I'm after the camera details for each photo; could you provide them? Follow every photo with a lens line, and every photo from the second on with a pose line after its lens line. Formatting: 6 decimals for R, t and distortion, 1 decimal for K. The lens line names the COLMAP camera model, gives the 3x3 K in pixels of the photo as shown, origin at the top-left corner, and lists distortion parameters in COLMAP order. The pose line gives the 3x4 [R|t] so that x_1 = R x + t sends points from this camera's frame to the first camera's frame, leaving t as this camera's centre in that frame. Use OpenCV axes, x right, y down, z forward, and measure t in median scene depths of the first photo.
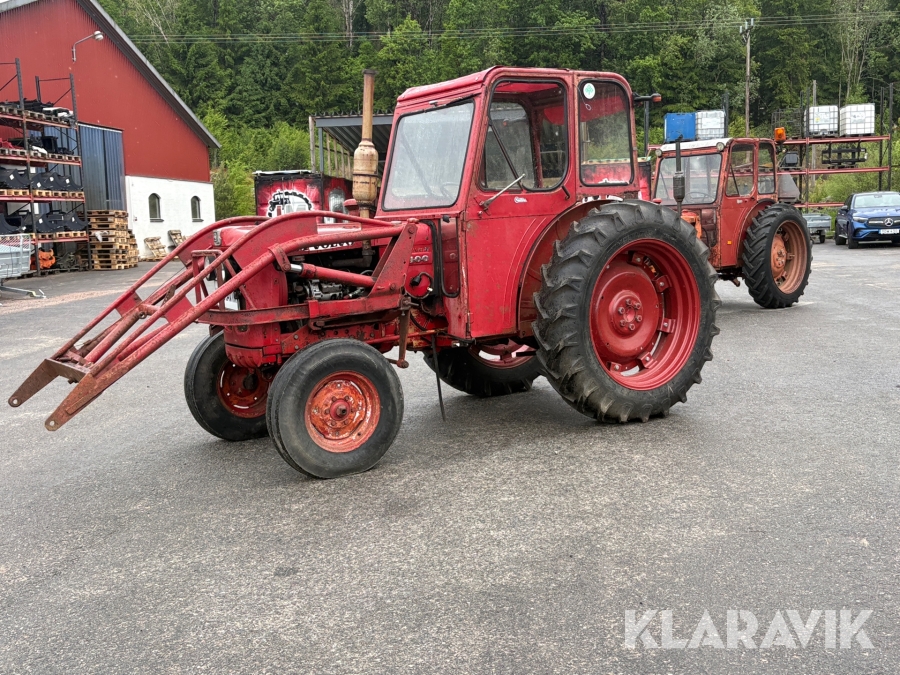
lens RADIAL K [[995.1, 0, 459.9], [0, 995.1, 340.0], [0, 0, 1]] dist [0.161362, -0.510697]
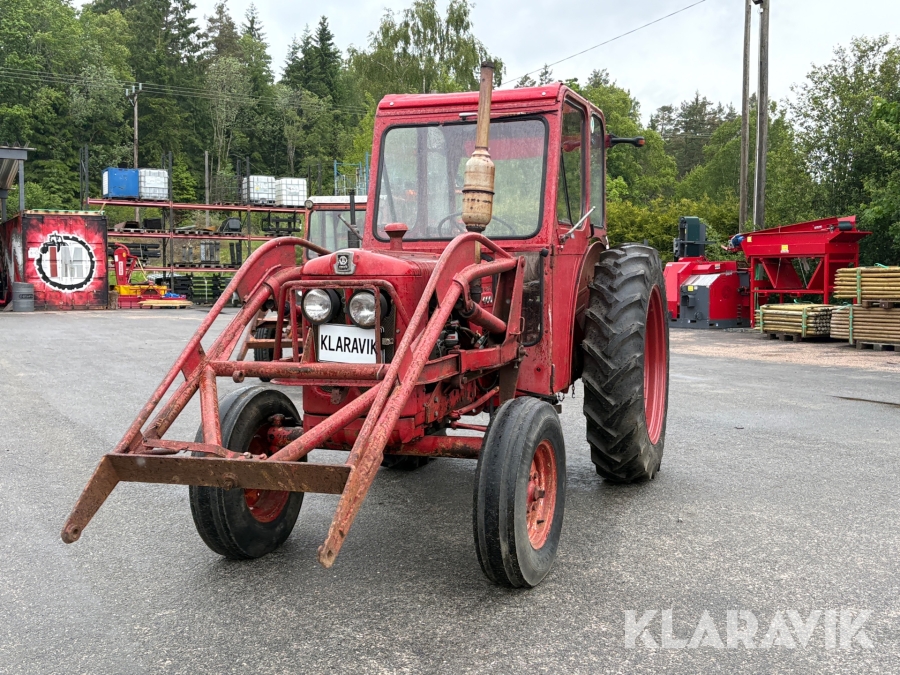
lens RADIAL K [[992.9, 0, 458.9], [0, 992.9, 328.1], [0, 0, 1]] dist [0.133178, -0.372097]
pose [[0.801943, 0.002689, 0.597394, -0.552337], [0.043438, 0.997080, -0.062799, -0.008524], [-0.595819, 0.076311, 0.799485, 0.370016]]
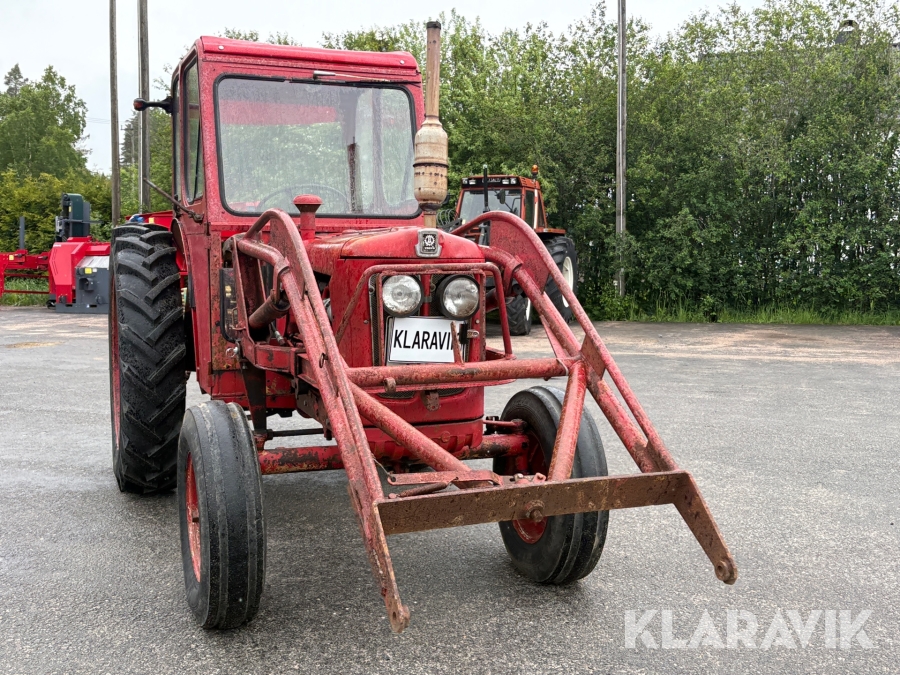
lens RADIAL K [[992.9, 0, 458.9], [0, 992.9, 328.1], [0, 0, 1]] dist [0.133178, -0.372097]
pose [[0.217824, -0.032364, 0.975451, -0.756324], [0.103645, 0.994566, 0.009854, -0.052117], [-0.970469, 0.098954, 0.219994, 0.797931]]
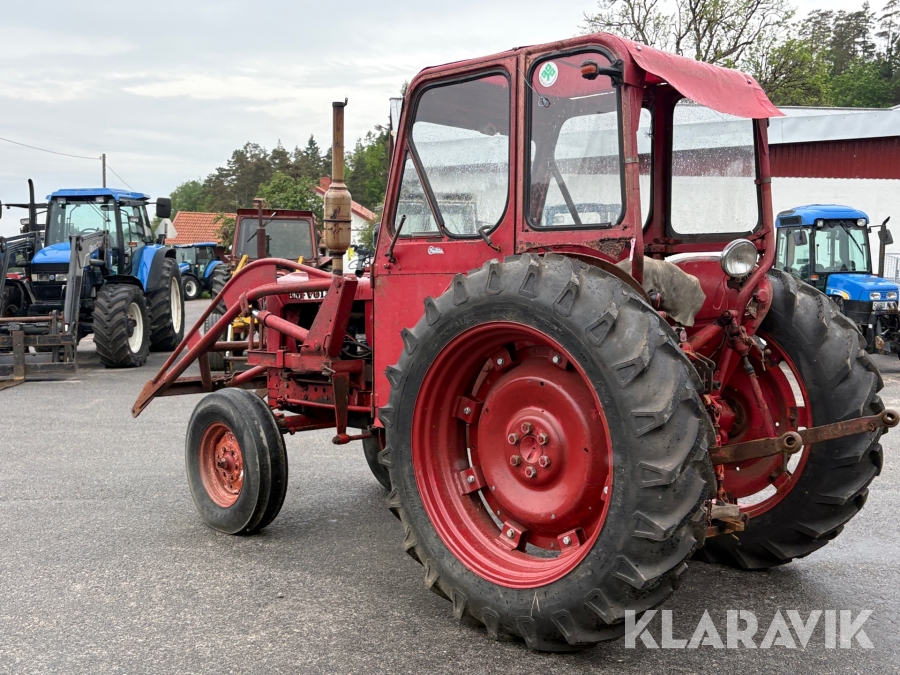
lens RADIAL K [[994.1, 0, 455.9], [0, 994.1, 335.2], [0, 0, 1]] dist [0.121868, -0.274410]
pose [[0.200327, 0.100490, -0.974562, 0.766693], [-0.133838, 0.988208, 0.074386, -0.137542], [0.970544, 0.115532, 0.211414, 0.886438]]
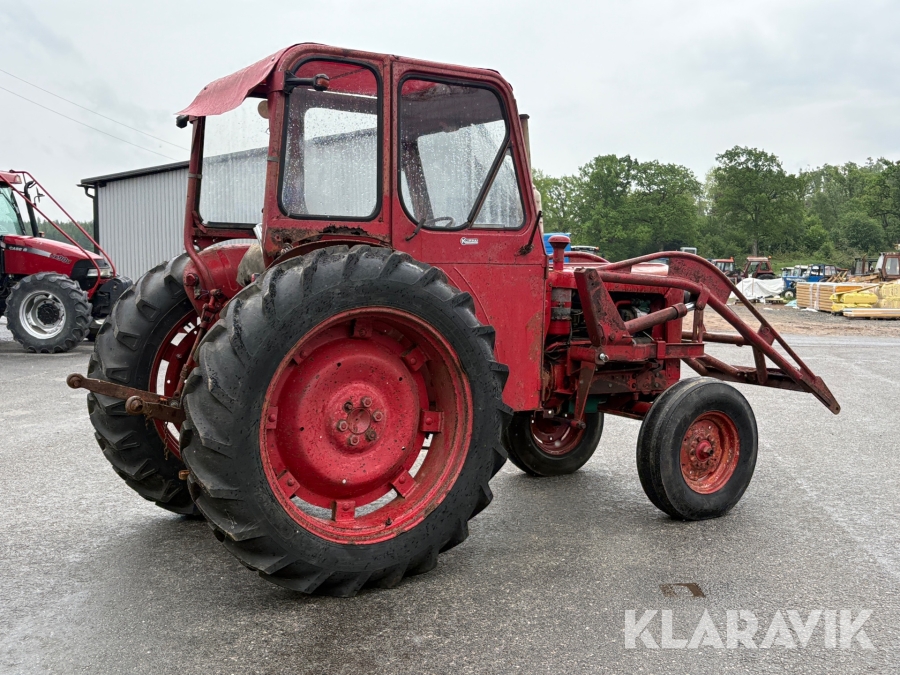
lens RADIAL K [[987.1, 0, 454.6], [0, 987.1, 338.8], [0, 0, 1]] dist [0.204770, -0.665354]
pose [[-0.999003, 0.031258, 0.031869, -0.044000], [0.036799, 0.980792, 0.191555, -0.228385], [-0.025269, 0.192537, -0.980964, 1.922218]]
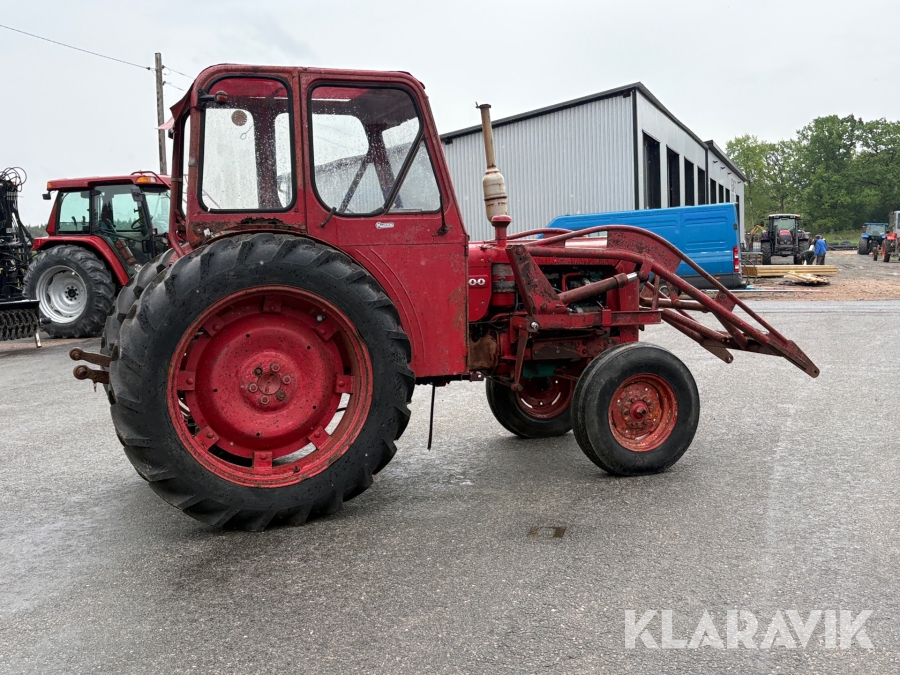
lens RADIAL K [[986.1, 0, 455.4], [0, 986.1, 325.2], [0, 0, 1]] dist [0.189176, -0.544711]
pose [[-0.967747, 0.053601, 0.246154, -0.298849], [0.100881, 0.977793, 0.183693, -0.222646], [-0.230842, 0.202601, -0.951664, 1.983309]]
